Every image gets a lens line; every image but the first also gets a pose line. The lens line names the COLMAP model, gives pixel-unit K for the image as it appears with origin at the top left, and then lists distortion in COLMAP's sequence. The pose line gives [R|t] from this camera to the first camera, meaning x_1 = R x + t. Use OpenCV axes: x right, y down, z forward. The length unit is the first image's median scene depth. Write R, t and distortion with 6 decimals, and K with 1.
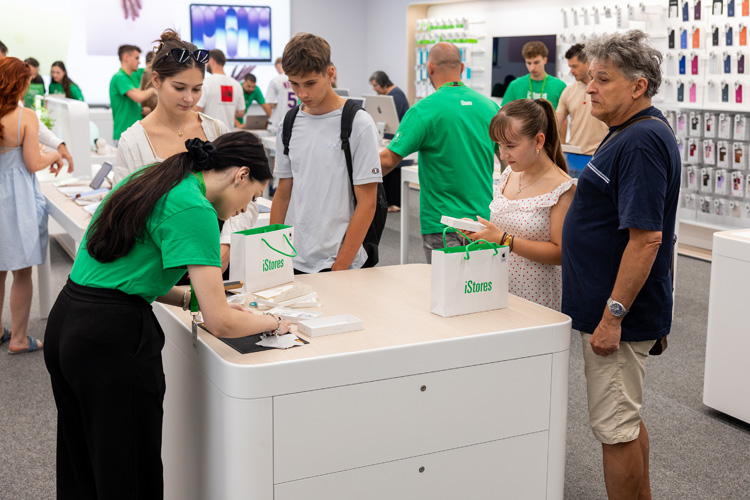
lens RADIAL K [[944.6, 0, 375.4], [0, 944.6, 249.2], [0, 0, 1]] dist [0.042177, 0.000000]
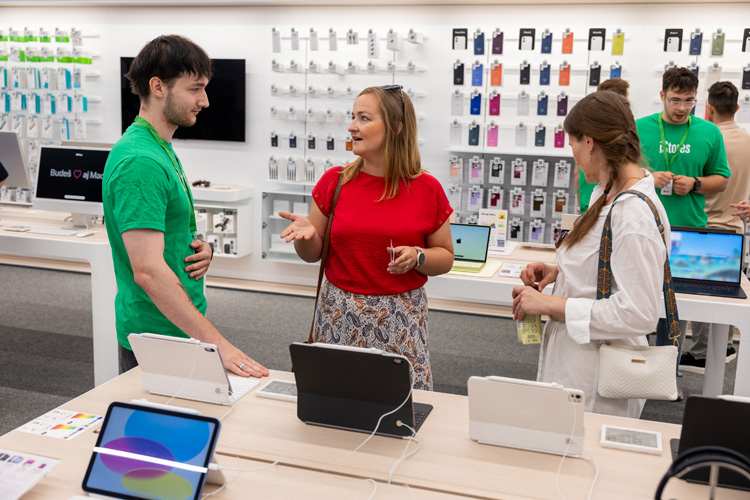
lens RADIAL K [[756.4, 0, 374.9], [0, 756.4, 248.6], [0, 0, 1]] dist [0.006000, 0.000000]
pose [[0.676796, -0.116441, 0.726903, -0.231051], [0.112391, 0.992180, 0.054291, -0.094772], [-0.727540, 0.044953, 0.684591, 0.512948]]
